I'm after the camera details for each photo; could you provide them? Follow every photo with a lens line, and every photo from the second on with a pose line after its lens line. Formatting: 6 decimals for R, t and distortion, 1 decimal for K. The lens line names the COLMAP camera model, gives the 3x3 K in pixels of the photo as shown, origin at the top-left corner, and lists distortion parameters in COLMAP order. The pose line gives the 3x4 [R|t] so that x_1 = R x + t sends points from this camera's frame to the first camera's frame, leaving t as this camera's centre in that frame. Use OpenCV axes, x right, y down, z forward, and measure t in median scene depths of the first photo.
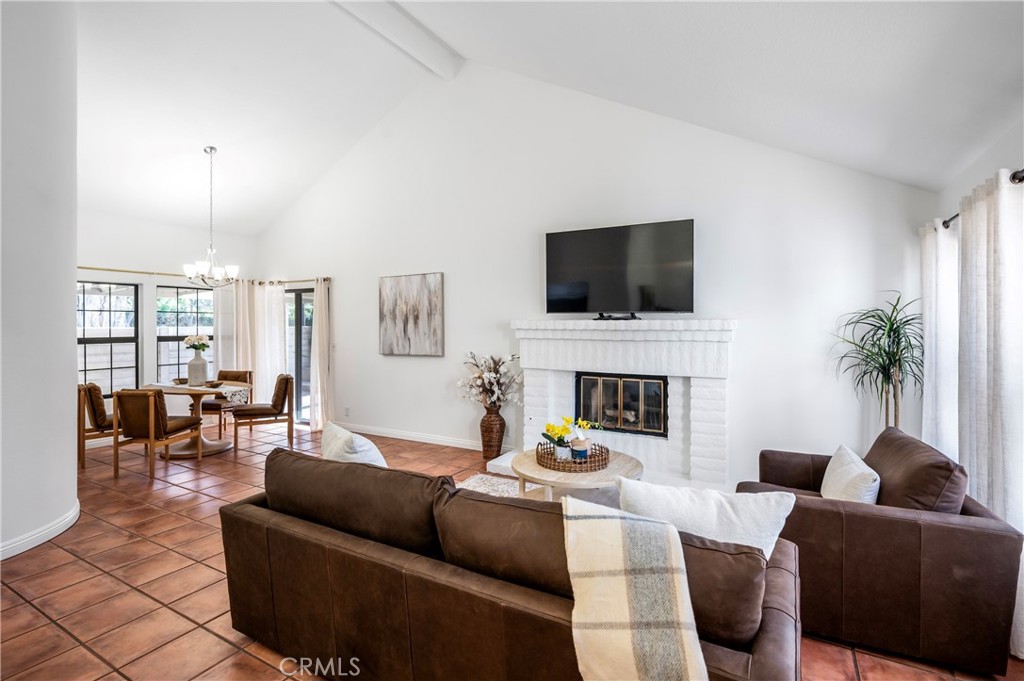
lens RADIAL K [[485.6, 0, 511.3], [0, 485.6, 323.5], [0, 0, 1]] dist [0.003370, 0.000802]
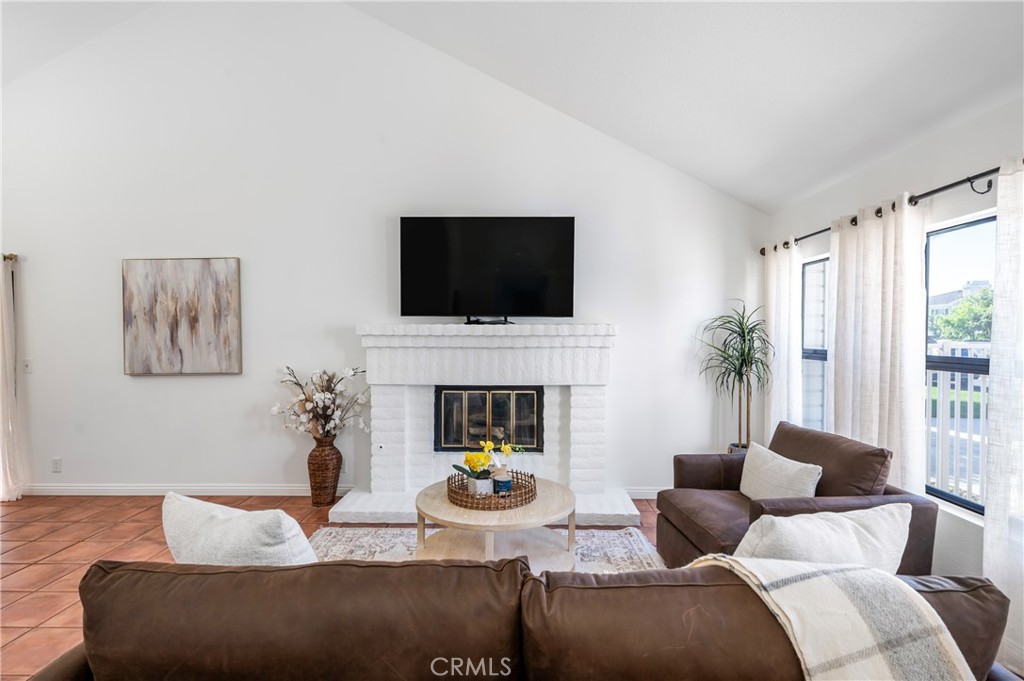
lens RADIAL K [[510.5, 0, 510.9], [0, 510.5, 344.0], [0, 0, 1]] dist [0.003268, 0.000681]
pose [[0.879815, -0.009097, 0.475228, -0.180367], [-0.000574, 0.999796, 0.020202, 0.008869], [-0.475315, -0.018047, 0.879630, 0.168179]]
